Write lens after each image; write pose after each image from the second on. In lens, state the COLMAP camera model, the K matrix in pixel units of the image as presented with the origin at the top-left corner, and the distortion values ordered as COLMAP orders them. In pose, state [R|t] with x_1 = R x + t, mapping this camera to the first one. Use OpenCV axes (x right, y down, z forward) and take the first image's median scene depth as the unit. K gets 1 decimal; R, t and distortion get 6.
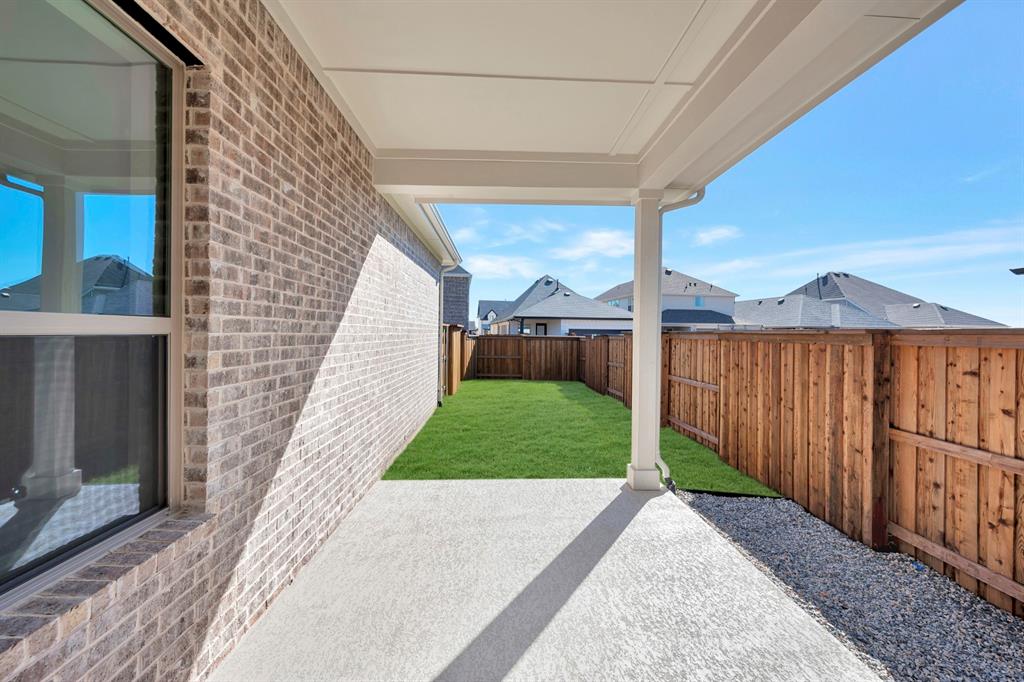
lens RADIAL K [[406.8, 0, 502.6], [0, 406.8, 333.0], [0, 0, 1]] dist [-0.001998, -0.000710]
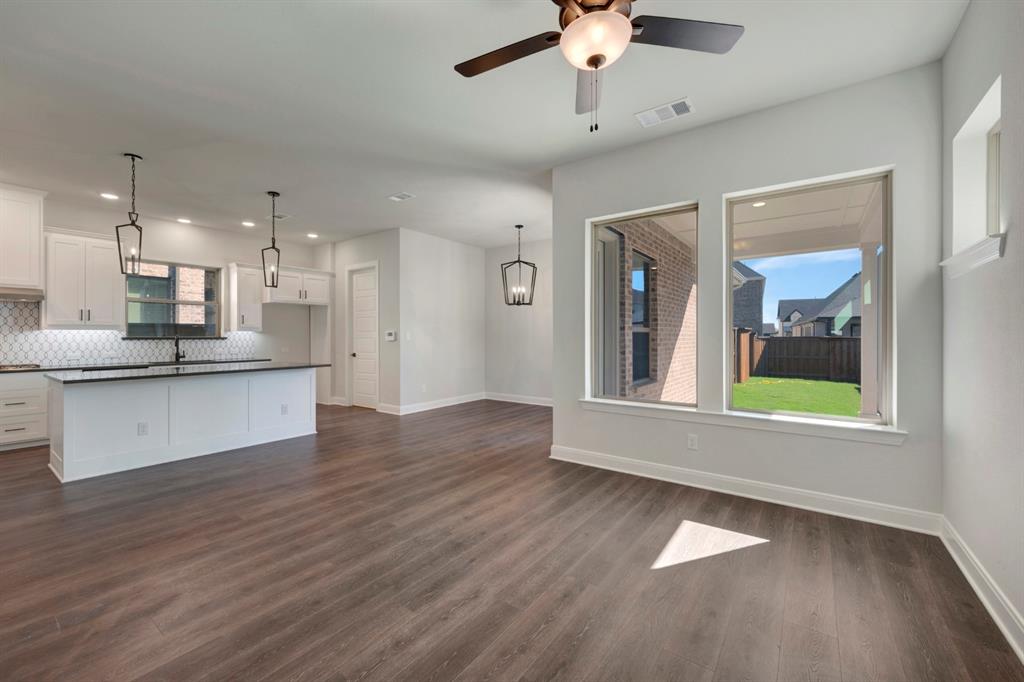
lens RADIAL K [[406.8, 0, 518.1], [0, 406.8, 336.7], [0, 0, 1]] dist [-0.001998, -0.000710]
pose [[0.804707, -0.012247, -0.593545, 0.068697], [0.010192, 0.999925, -0.006816, 0.008777], [0.593584, -0.000565, 0.804772, -0.418239]]
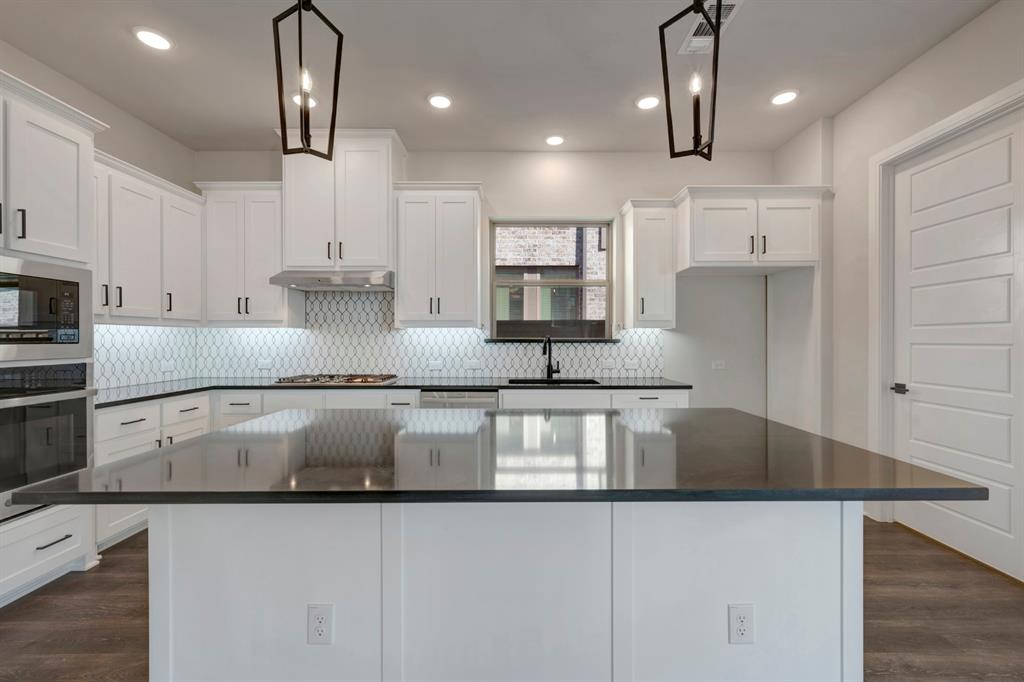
lens RADIAL K [[406.8, 0, 517.2], [0, 406.8, 340.8], [0, 0, 1]] dist [-0.001998, -0.000710]
pose [[-0.012716, -0.005295, -0.999905, -0.316186], [-0.002014, 0.999984, -0.005270, 0.003965], [0.999917, 0.001947, -0.012726, -0.261849]]
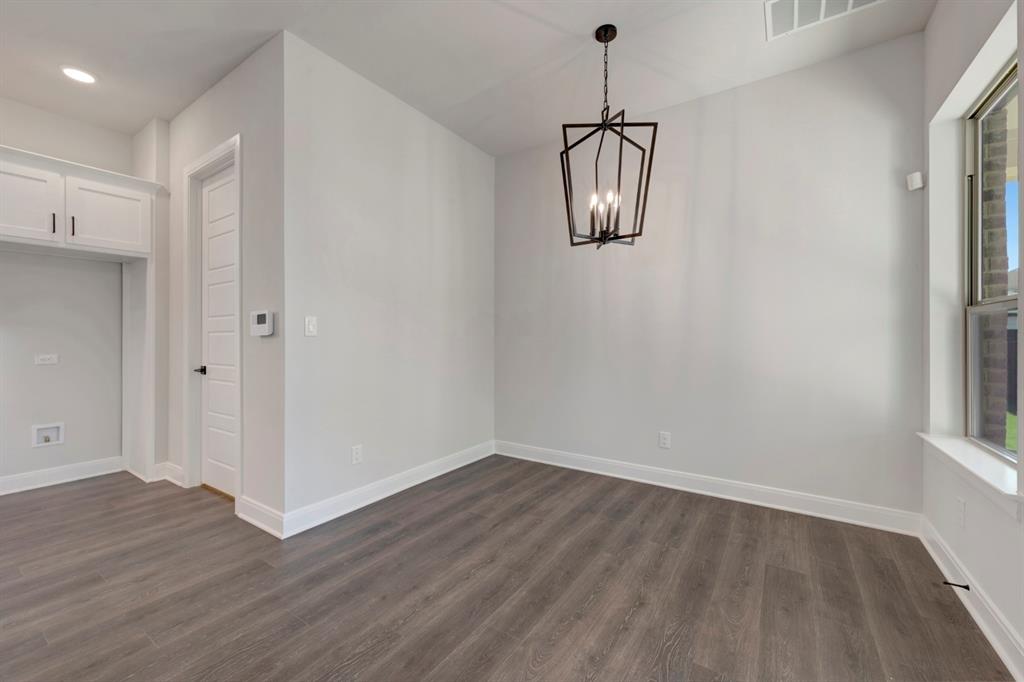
lens RADIAL K [[406.8, 0, 519.4], [0, 406.8, 337.6], [0, 0, 1]] dist [-0.001998, -0.000710]
pose [[0.832125, -0.014854, -0.554389, -0.208738], [0.010650, 0.999885, -0.010805, 0.013887], [0.554485, 0.003086, 0.832188, -0.142285]]
